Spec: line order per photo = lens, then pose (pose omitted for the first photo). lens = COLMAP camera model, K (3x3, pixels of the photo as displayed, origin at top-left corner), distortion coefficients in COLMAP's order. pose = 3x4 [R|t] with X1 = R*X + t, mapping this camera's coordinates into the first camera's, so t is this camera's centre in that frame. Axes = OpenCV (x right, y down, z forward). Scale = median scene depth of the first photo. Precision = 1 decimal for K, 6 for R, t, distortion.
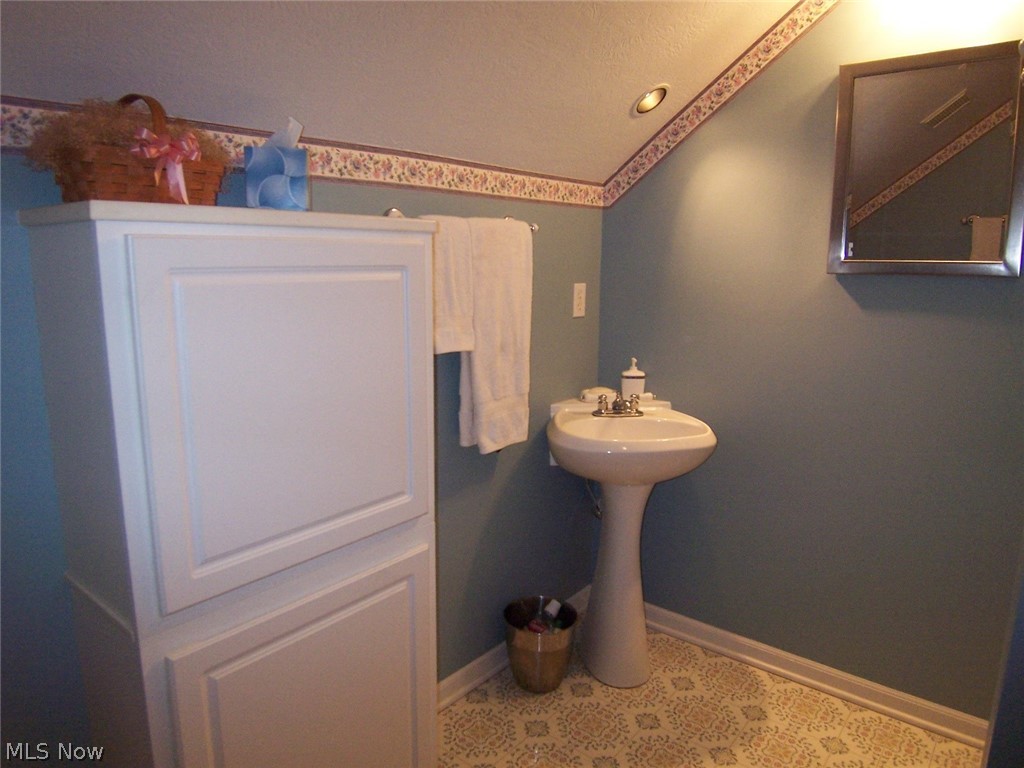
lens RADIAL K [[674.9, 0, 512.0], [0, 674.9, 384.0], [0, 0, 1]] dist [-0.058382, 0.000106]
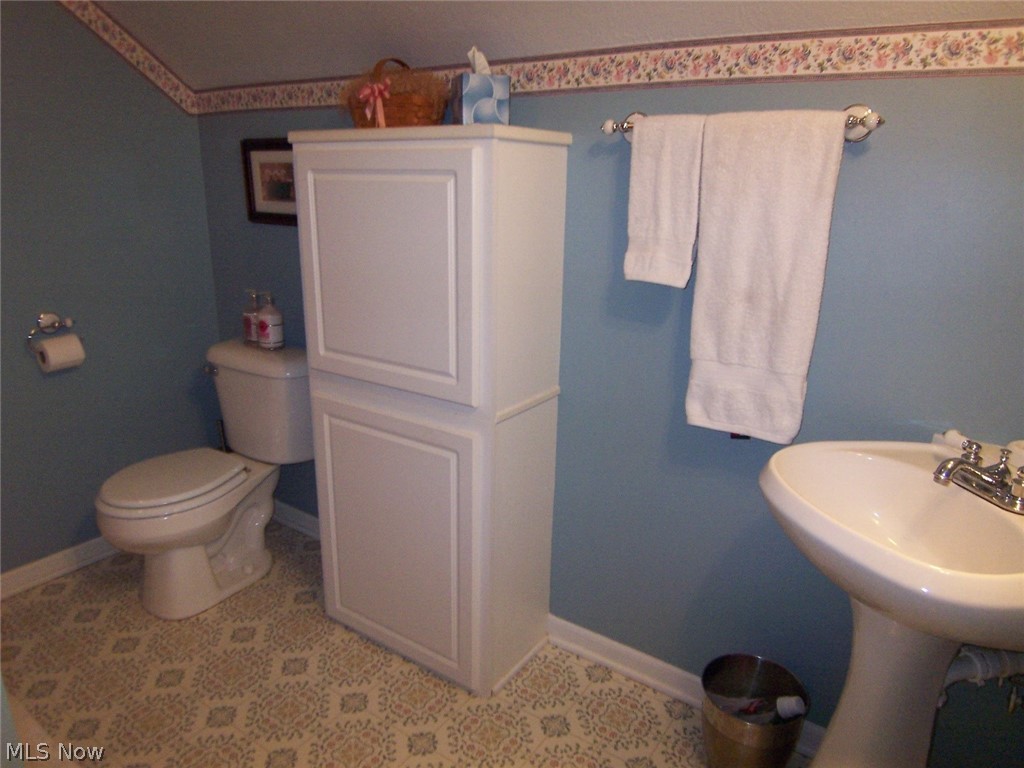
lens RADIAL K [[679.8, 0, 512.2], [0, 679.8, 369.2], [0, 0, 1]] dist [-0.060420, -0.005773]
pose [[0.067128, 0.270316, -0.960429, 0.697950], [-0.197486, 0.947155, 0.252777, -0.115824], [0.978005, 0.172703, 0.116965, 0.708323]]
